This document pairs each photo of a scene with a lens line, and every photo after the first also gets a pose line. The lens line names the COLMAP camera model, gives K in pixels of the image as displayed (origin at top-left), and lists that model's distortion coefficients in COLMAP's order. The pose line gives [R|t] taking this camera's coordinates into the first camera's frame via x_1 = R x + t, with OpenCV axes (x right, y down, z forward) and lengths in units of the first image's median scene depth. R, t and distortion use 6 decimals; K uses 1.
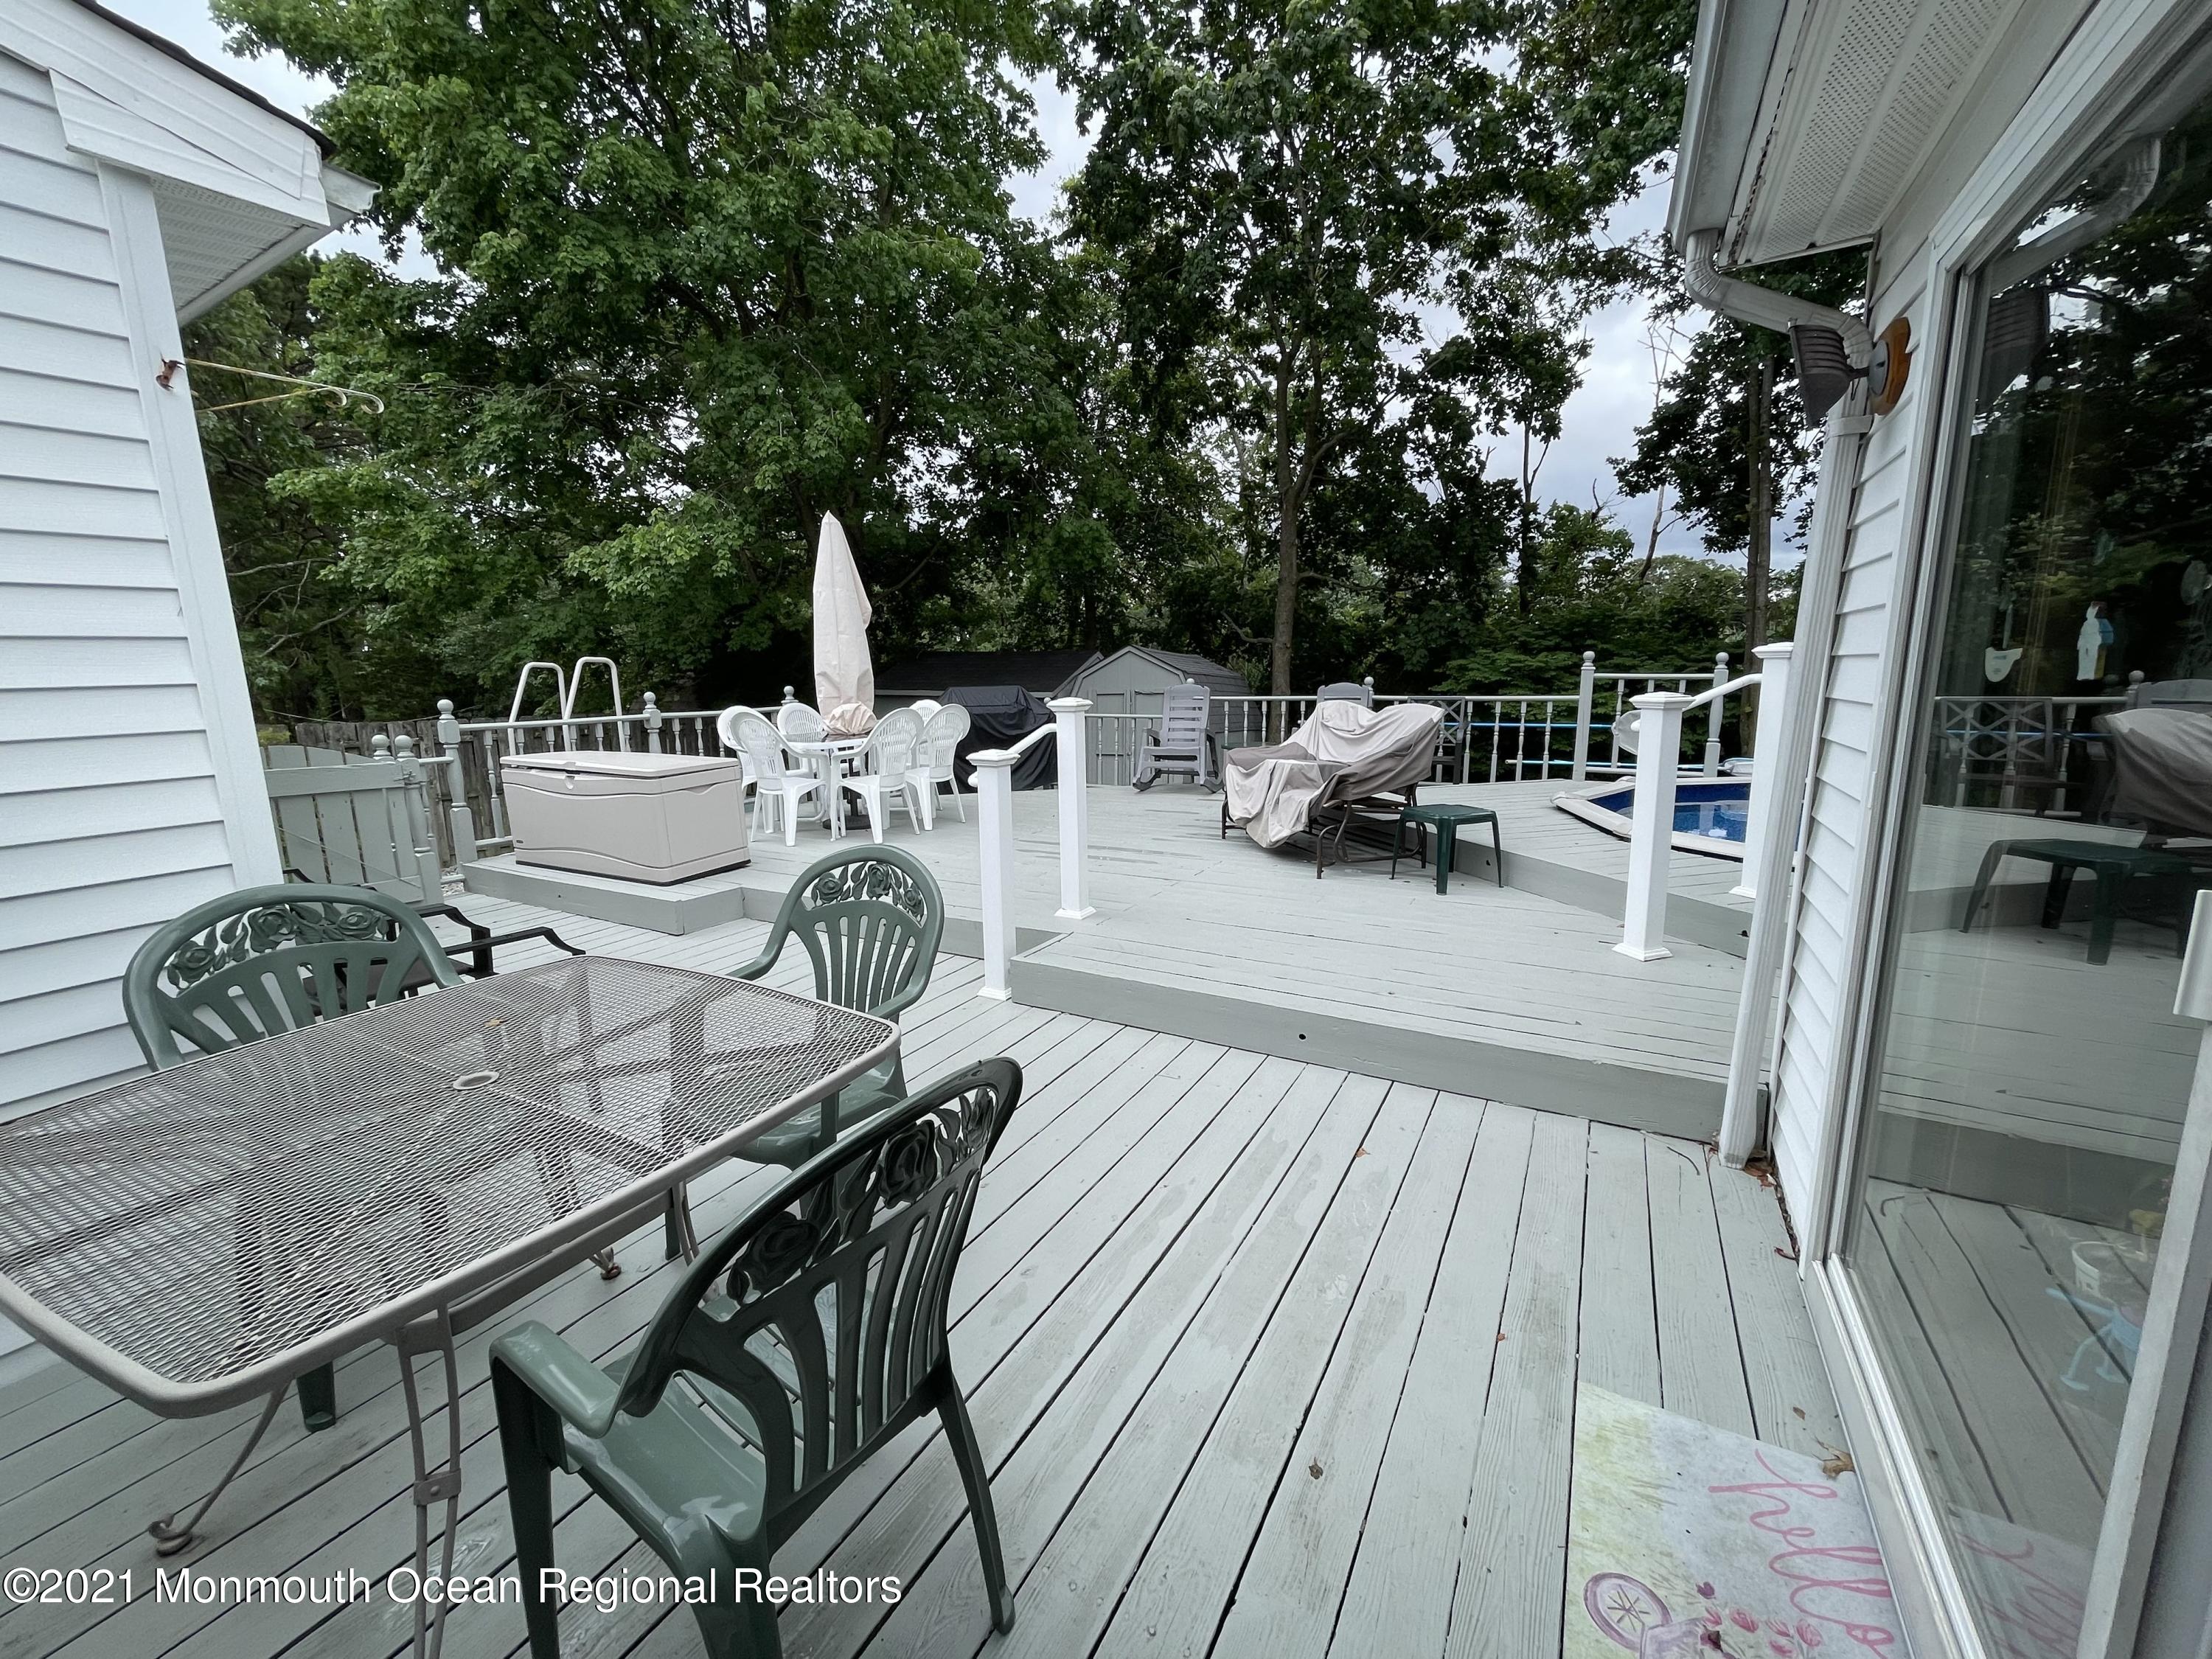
lens RADIAL K [[886.6, 0, 1100.2], [0, 886.6, 795.5], [0, 0, 1]] dist [0.000190, -0.000034]
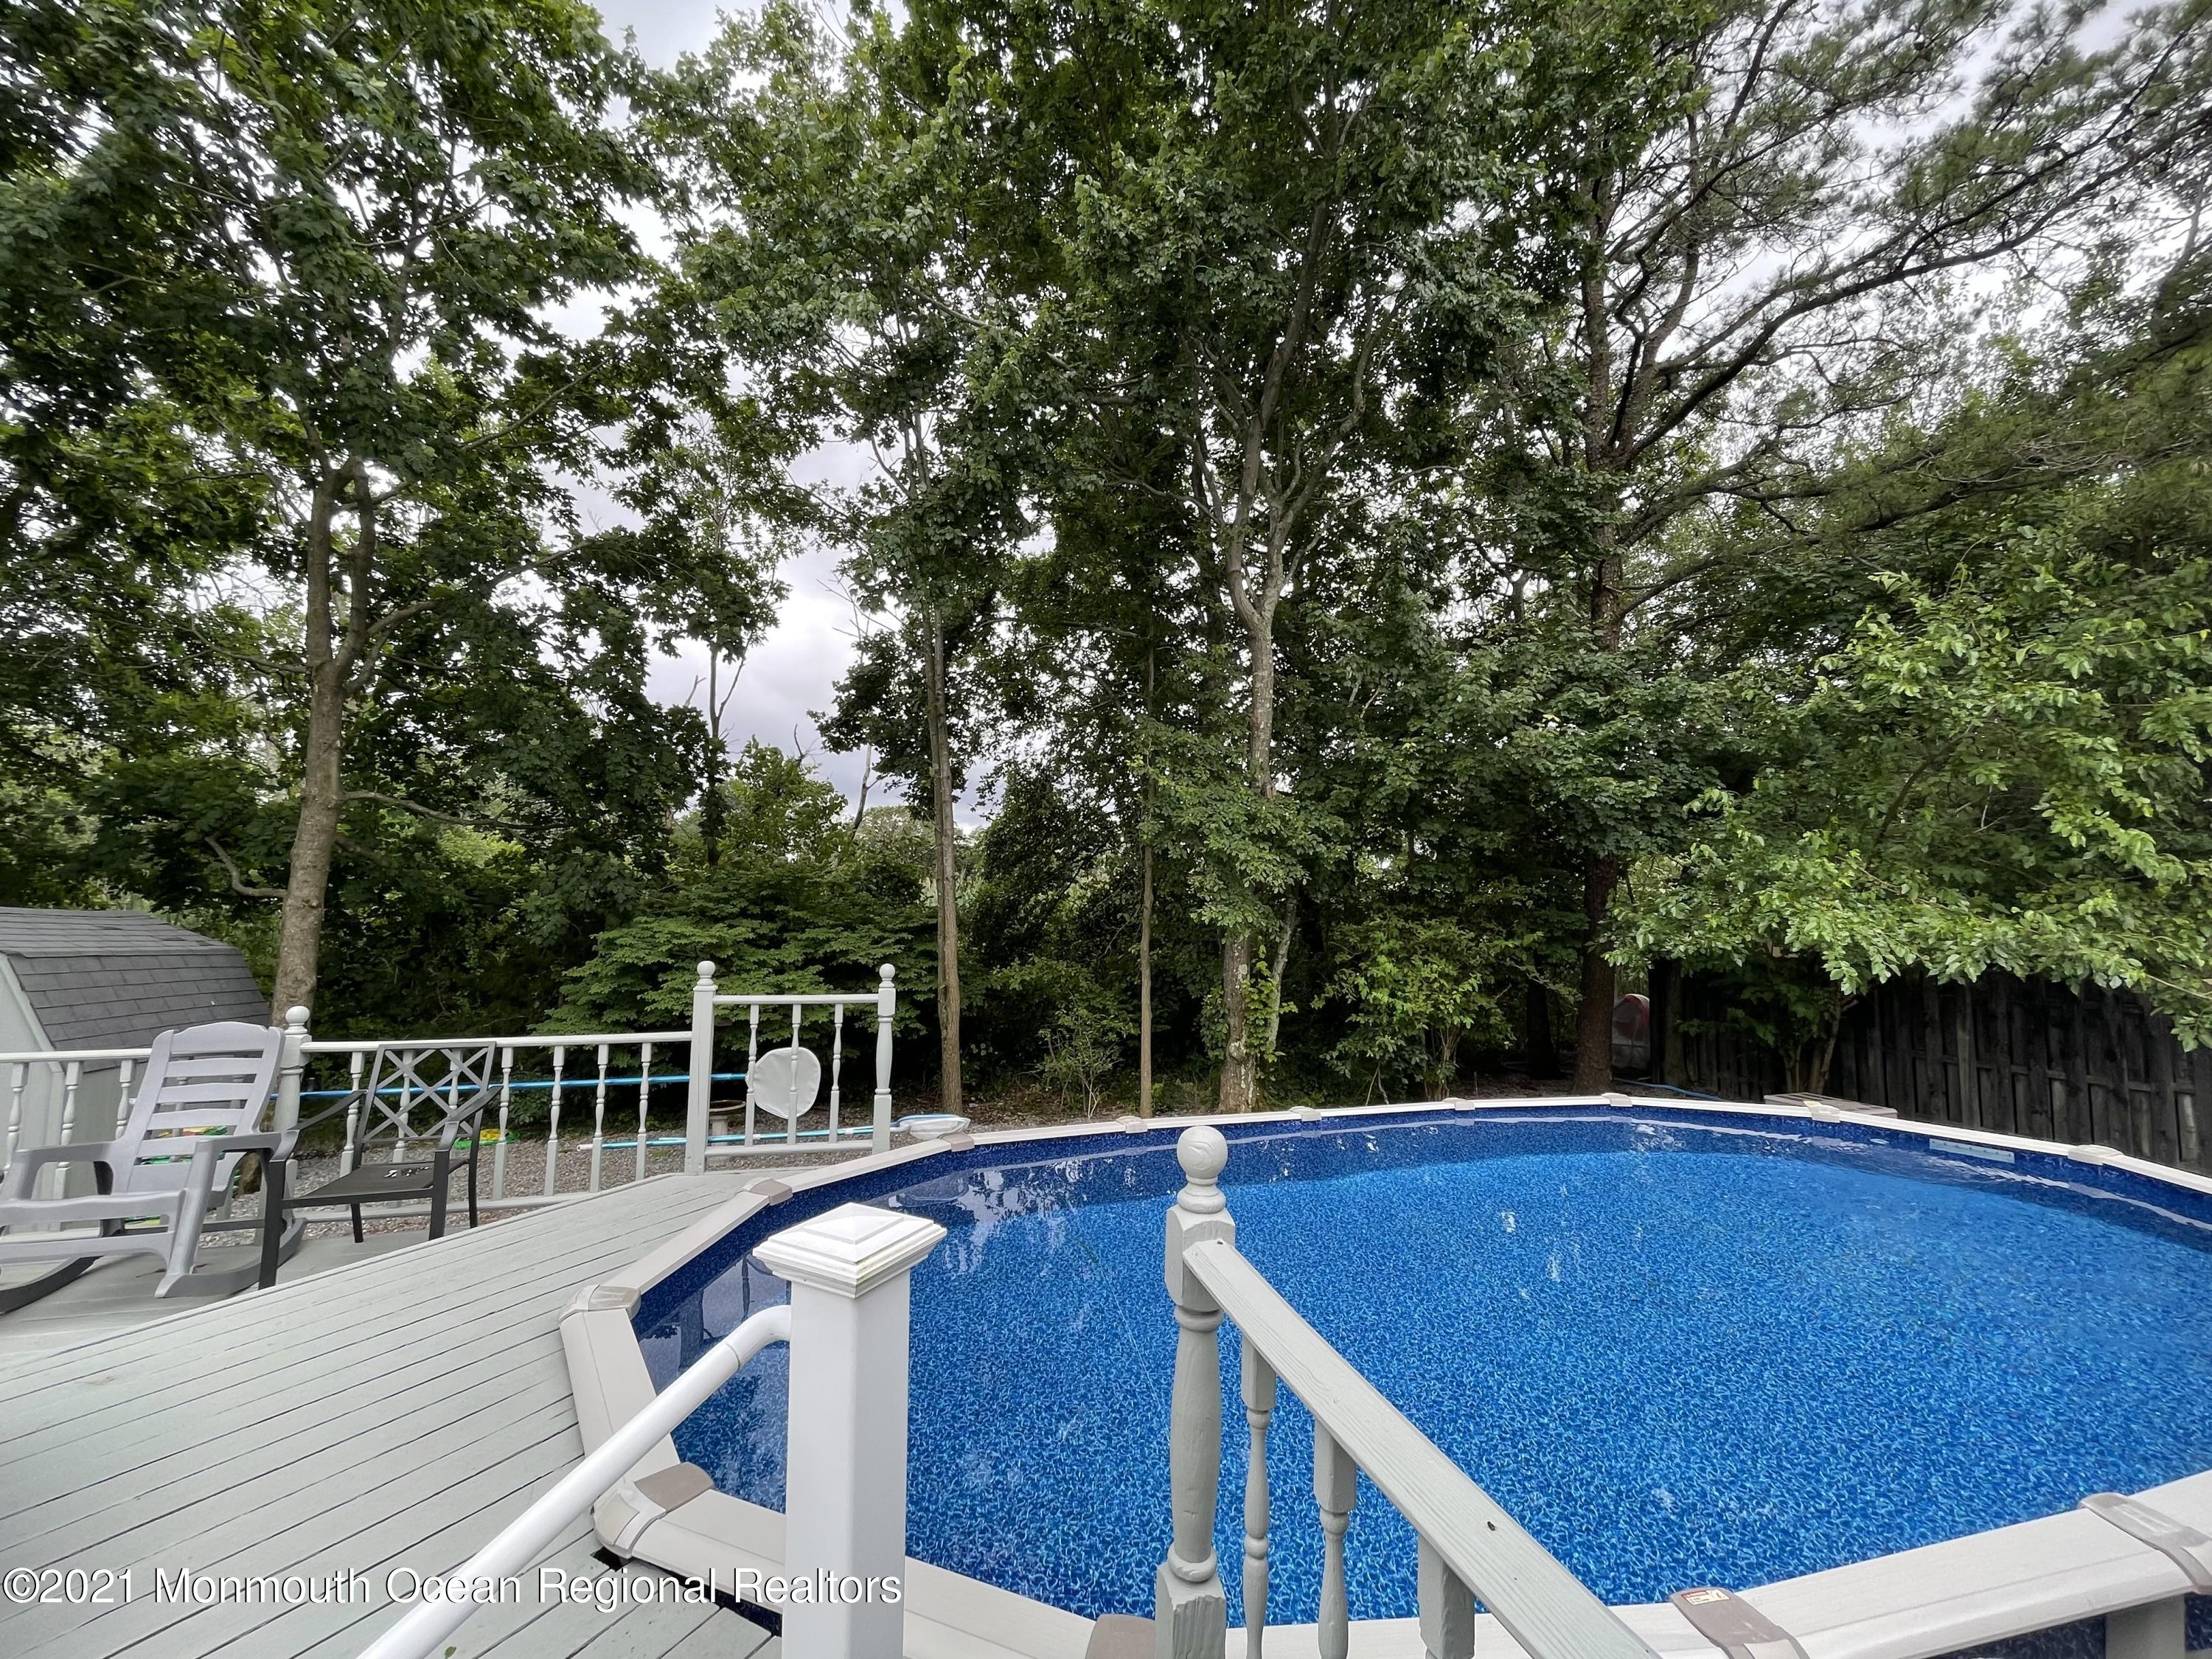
lens RADIAL K [[904.0, 0, 1106.0], [0, 904.0, 829.5], [0, 0, 1]] dist [0.000835, 0.000054]
pose [[0.702016, 0.078399, 0.707832, 0.145765], [0.082703, 0.978222, -0.190371, -0.054554], [-0.707342, 0.192183, 0.680244, 0.175695]]
